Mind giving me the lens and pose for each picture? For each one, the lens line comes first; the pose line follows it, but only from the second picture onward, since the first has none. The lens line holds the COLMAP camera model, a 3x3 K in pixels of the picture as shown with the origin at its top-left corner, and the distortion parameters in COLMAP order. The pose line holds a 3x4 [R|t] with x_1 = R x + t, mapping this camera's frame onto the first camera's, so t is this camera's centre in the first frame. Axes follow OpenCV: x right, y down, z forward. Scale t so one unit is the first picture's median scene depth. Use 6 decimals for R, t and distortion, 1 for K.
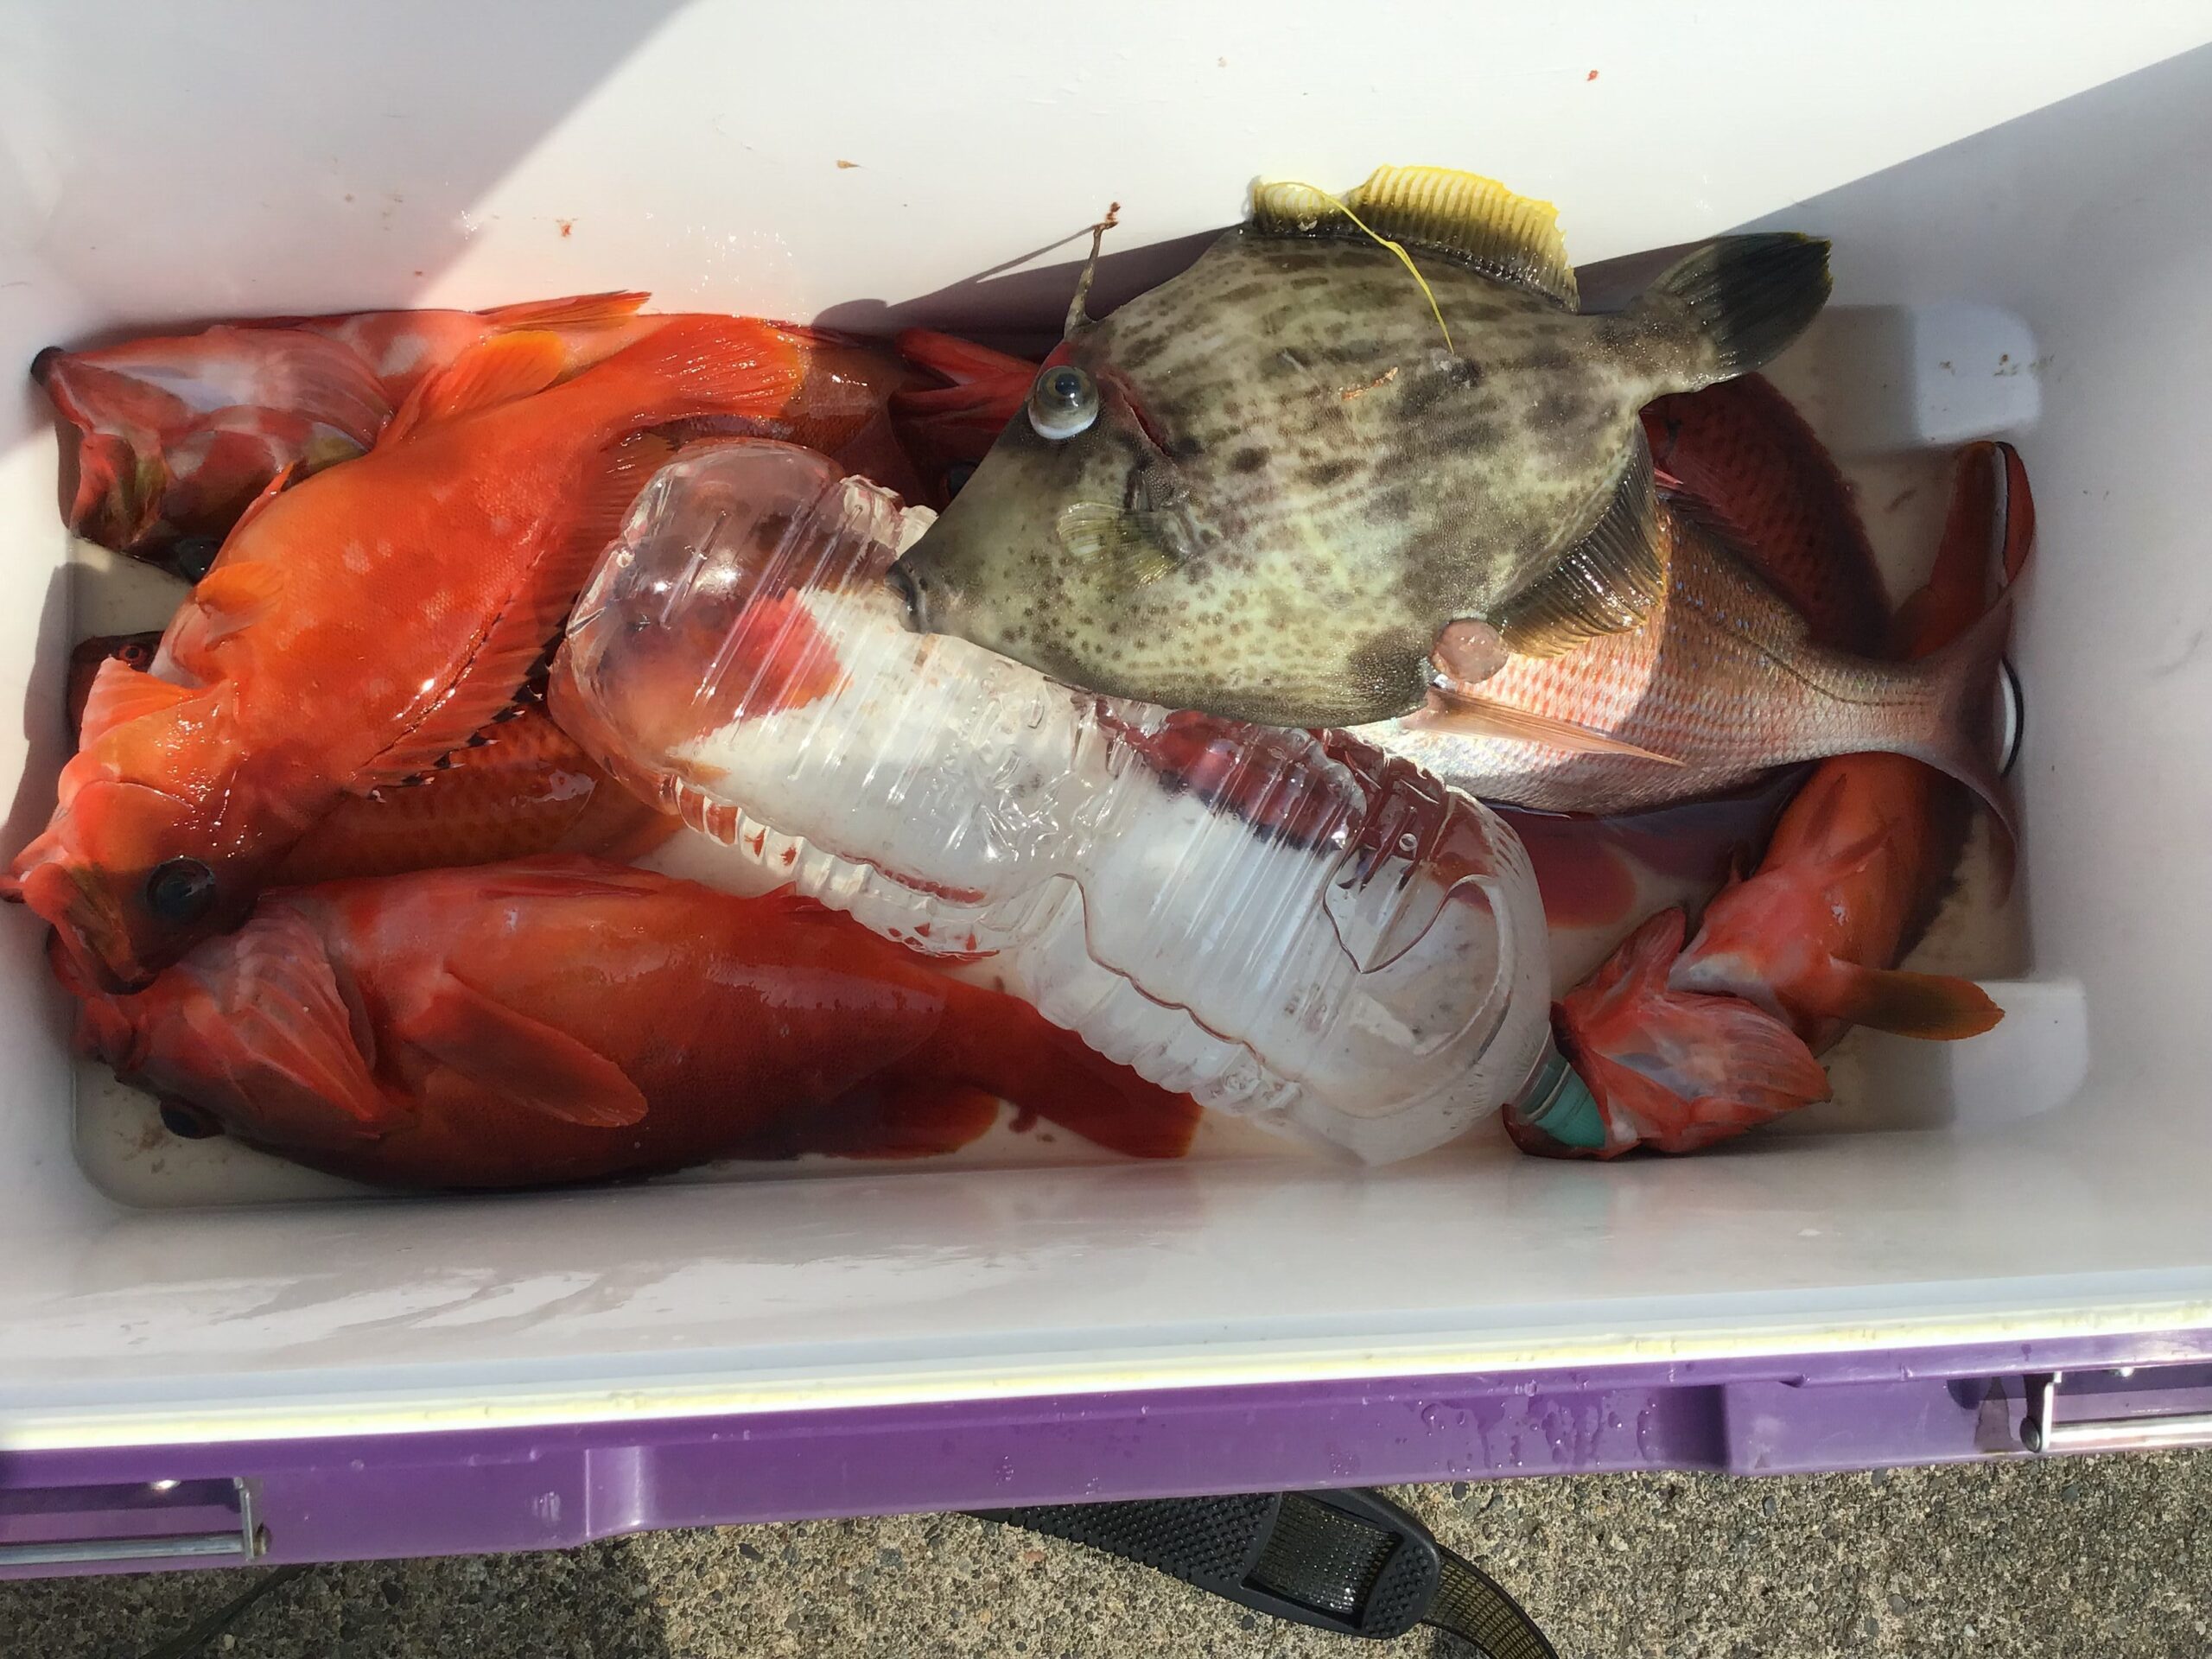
lens RADIAL K [[2041.0, 0, 1138.0], [0, 2041.0, 793.0], [0, 0, 1]] dist [0.078871, -0.212890]
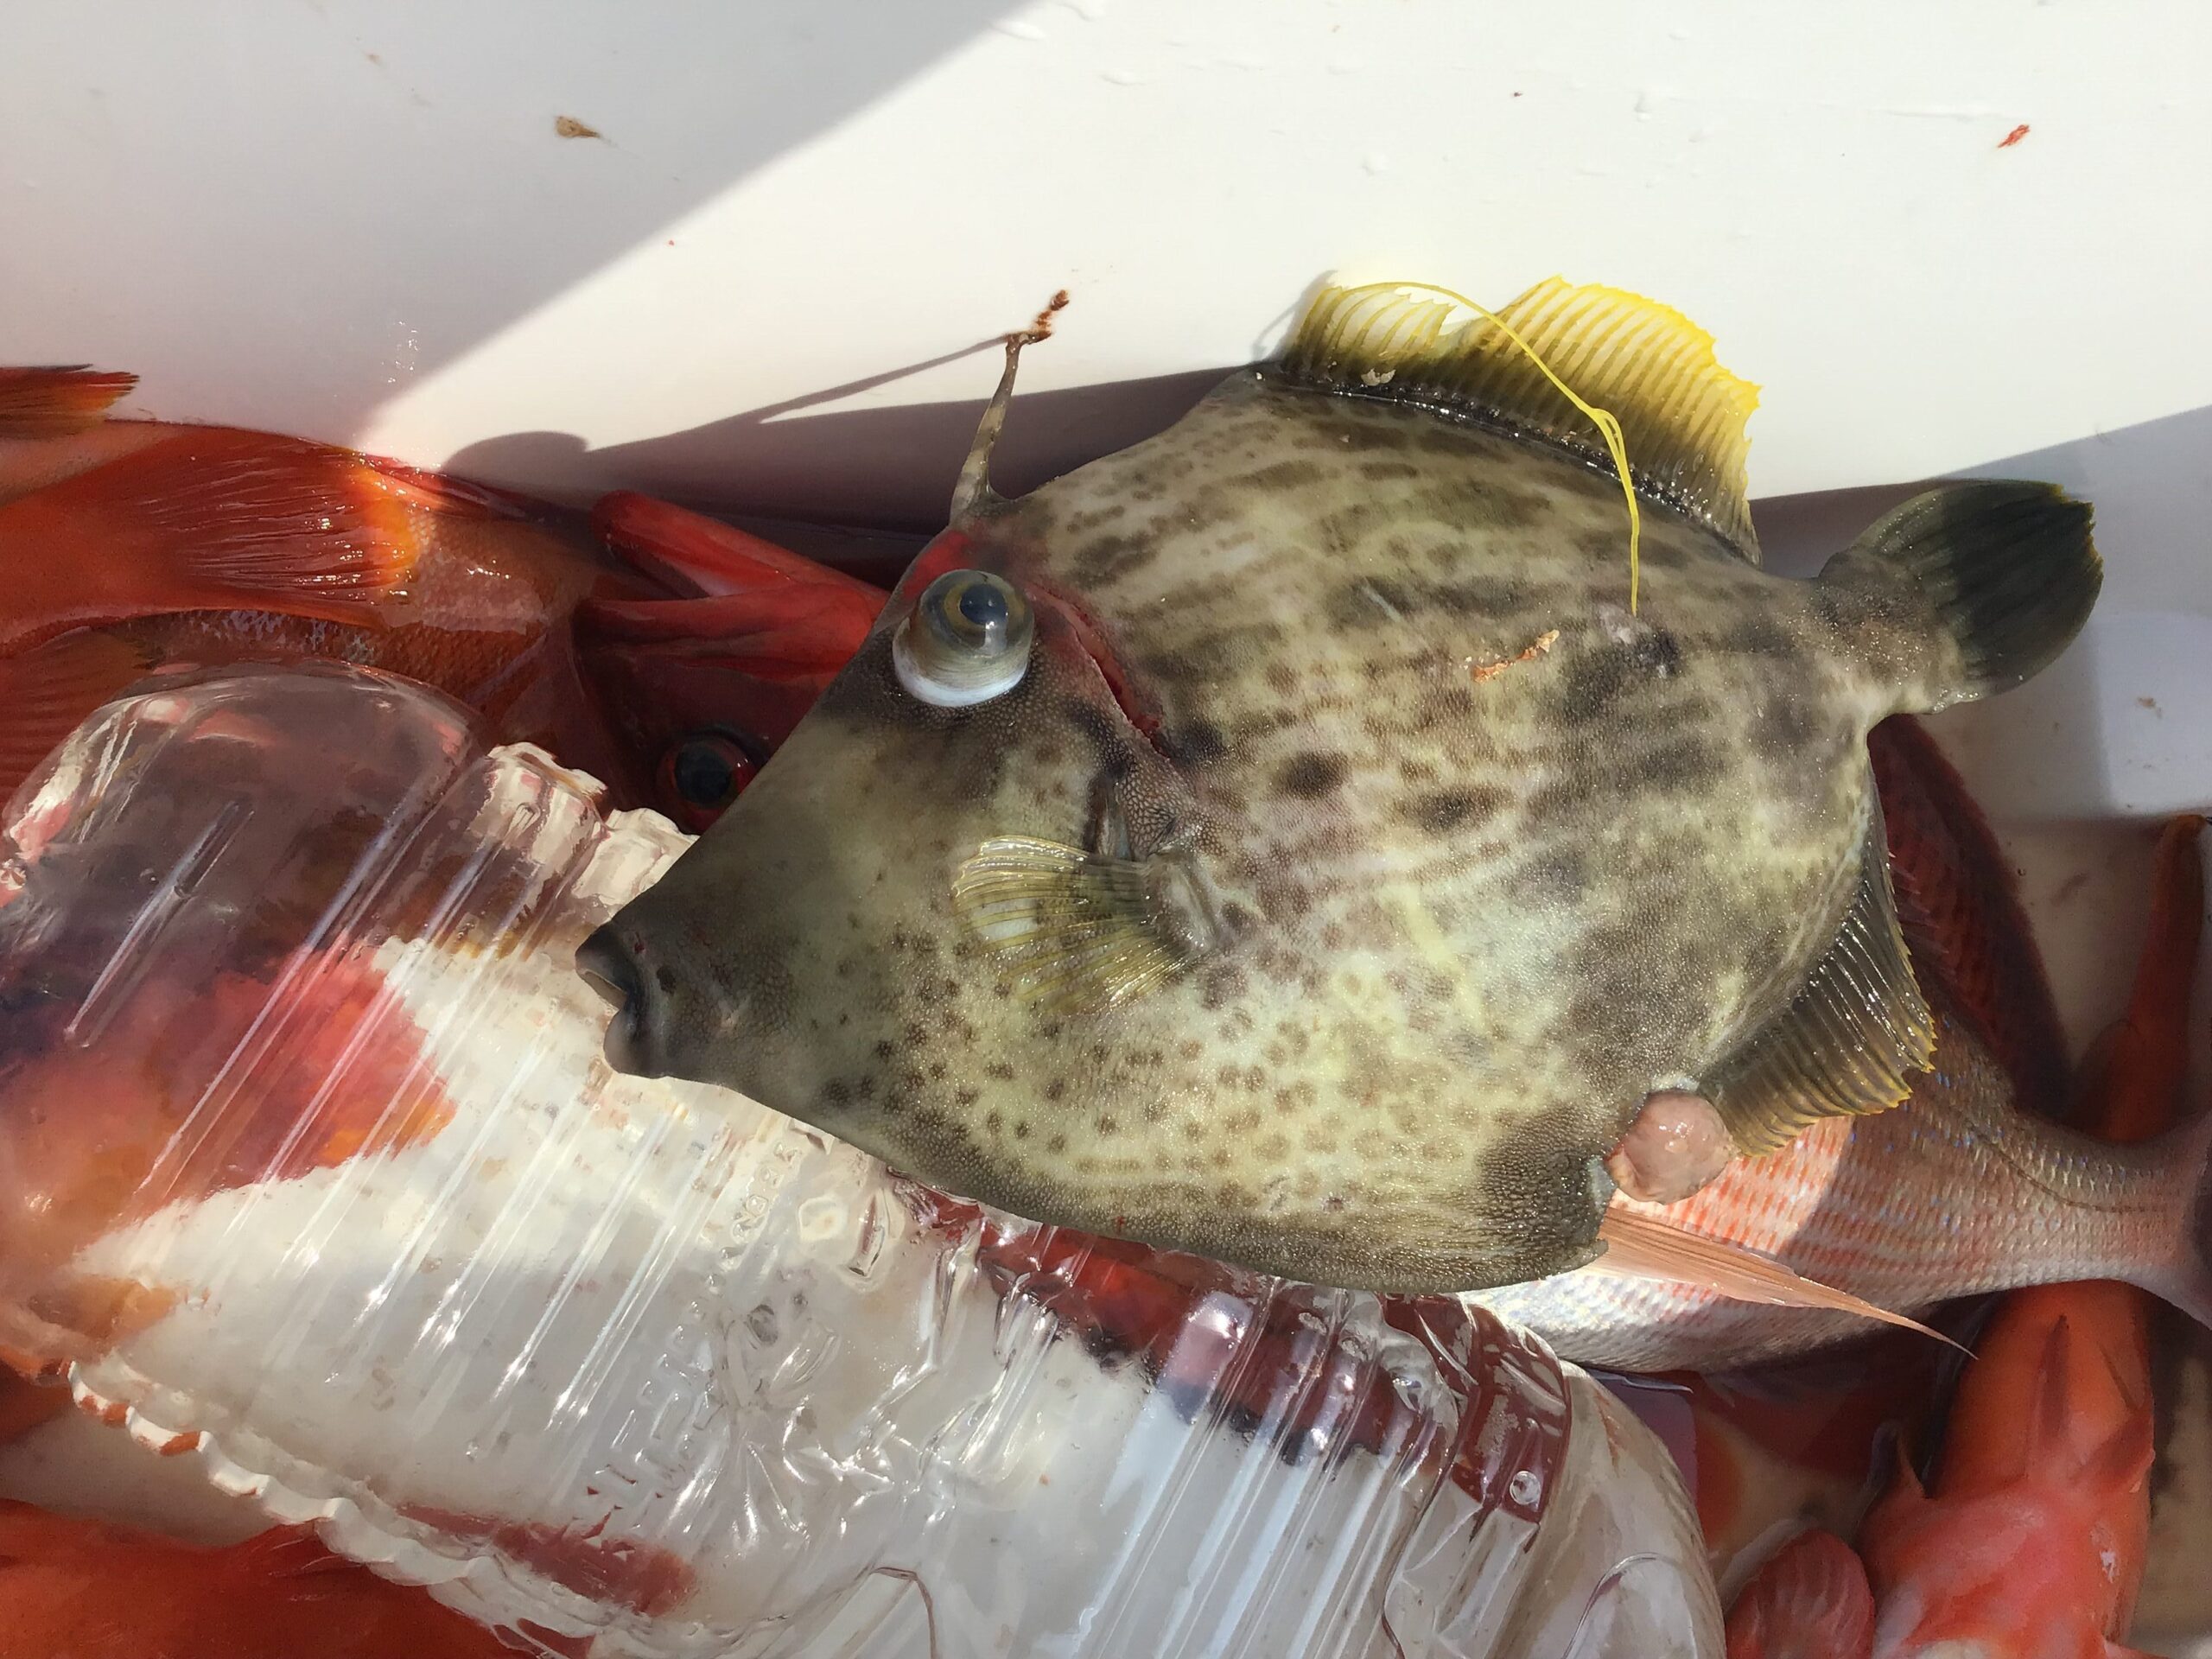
lens RADIAL K [[2041.0, 0, 1138.0], [0, 2041.0, 793.0], [0, 0, 1]] dist [0.078871, -0.212890]
pose [[0.974422, 0.071050, 0.213198, -0.100679], [-0.042121, 0.989635, -0.137288, -0.082421], [-0.220742, 0.124796, 0.967315, 0.491493]]
